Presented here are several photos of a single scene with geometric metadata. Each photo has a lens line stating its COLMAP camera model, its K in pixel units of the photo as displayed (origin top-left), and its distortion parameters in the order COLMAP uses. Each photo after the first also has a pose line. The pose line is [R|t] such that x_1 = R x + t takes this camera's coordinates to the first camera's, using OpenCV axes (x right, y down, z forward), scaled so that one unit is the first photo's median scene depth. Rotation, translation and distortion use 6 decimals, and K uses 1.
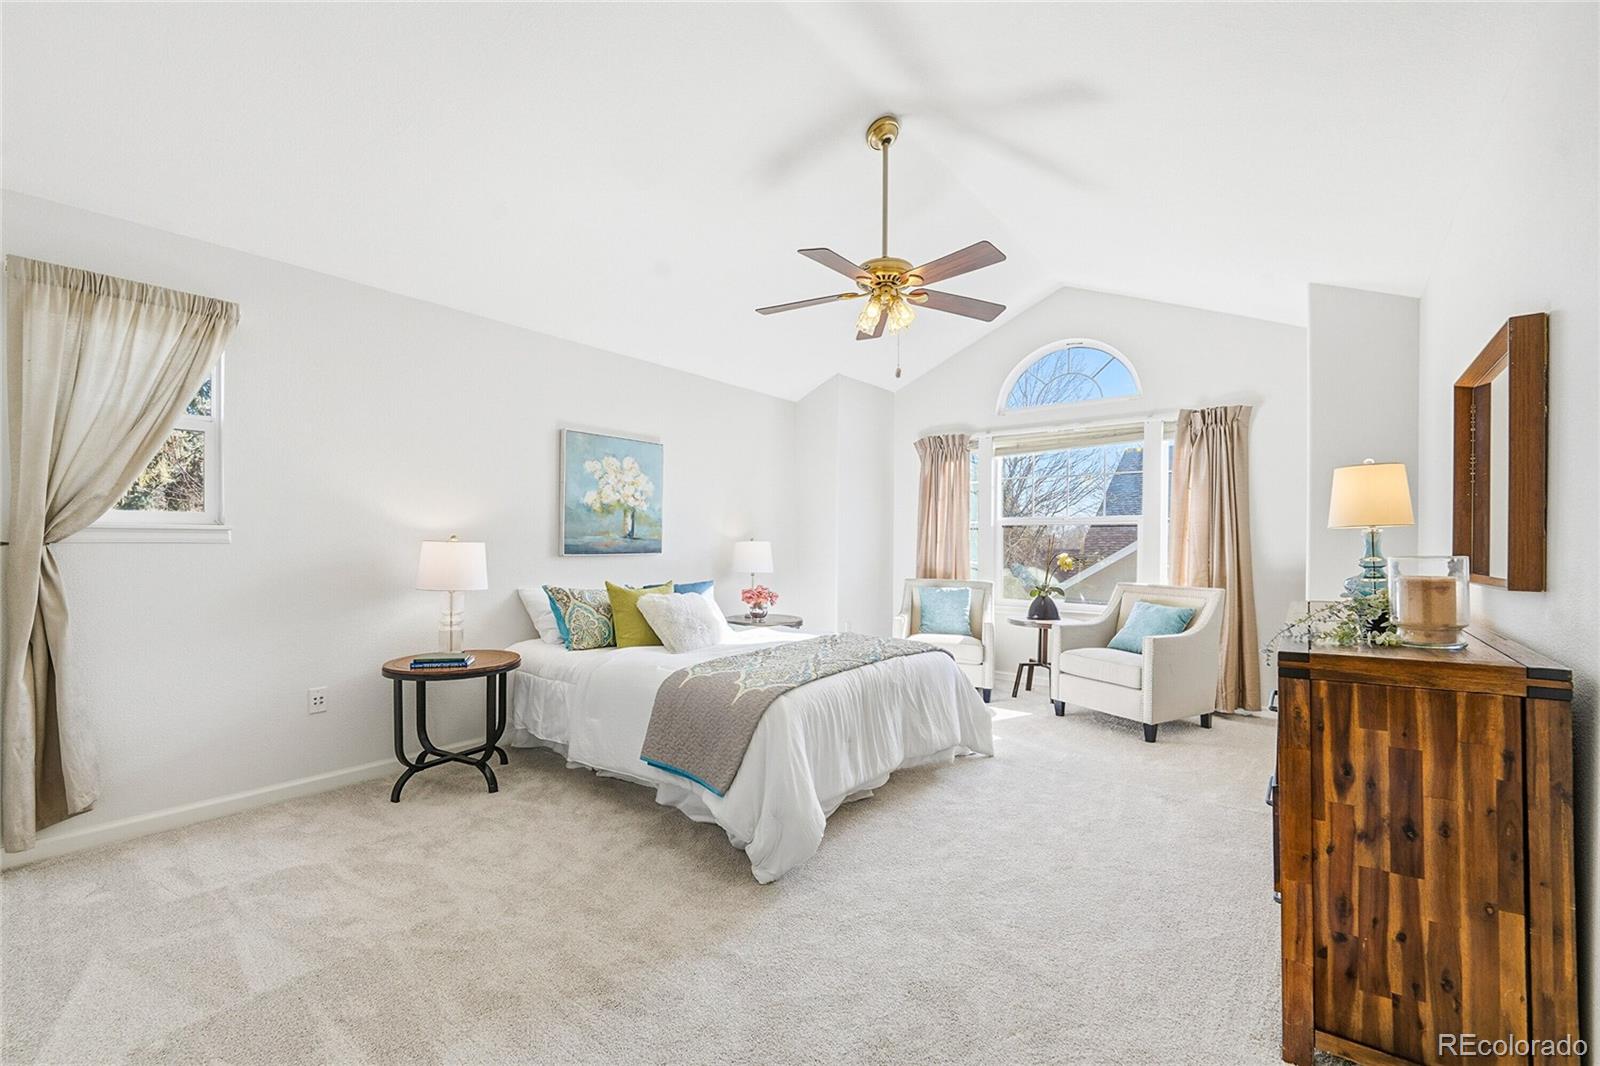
lens RADIAL K [[656.3, 0, 793.8], [0, 656.3, 536.7], [0, 0, 1]] dist [-0.010114, -0.000586]
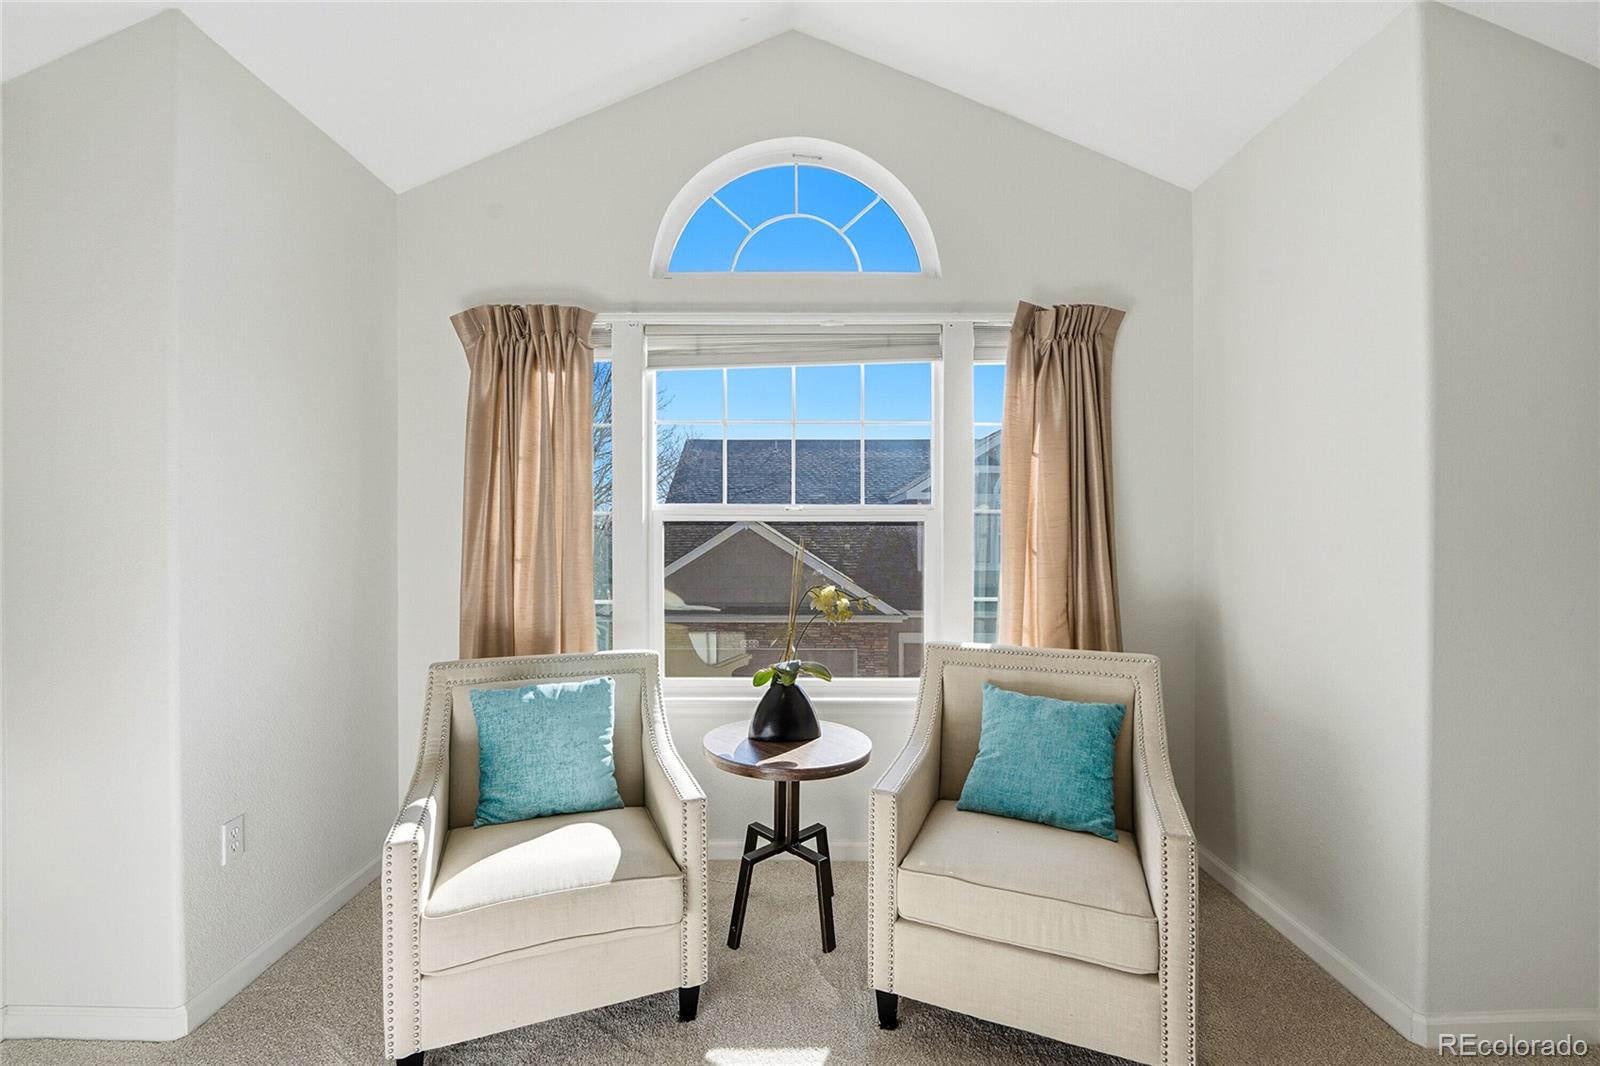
lens RADIAL K [[656.3, 0, 792.4], [0, 656.3, 540.6], [0, 0, 1]] dist [-0.010114, -0.000586]
pose [[0.785516, -0.011852, 0.618727, 0.104779], [0.003322, 0.999883, 0.014936, -0.010858], [-0.618832, -0.009677, 0.785464, 0.591877]]
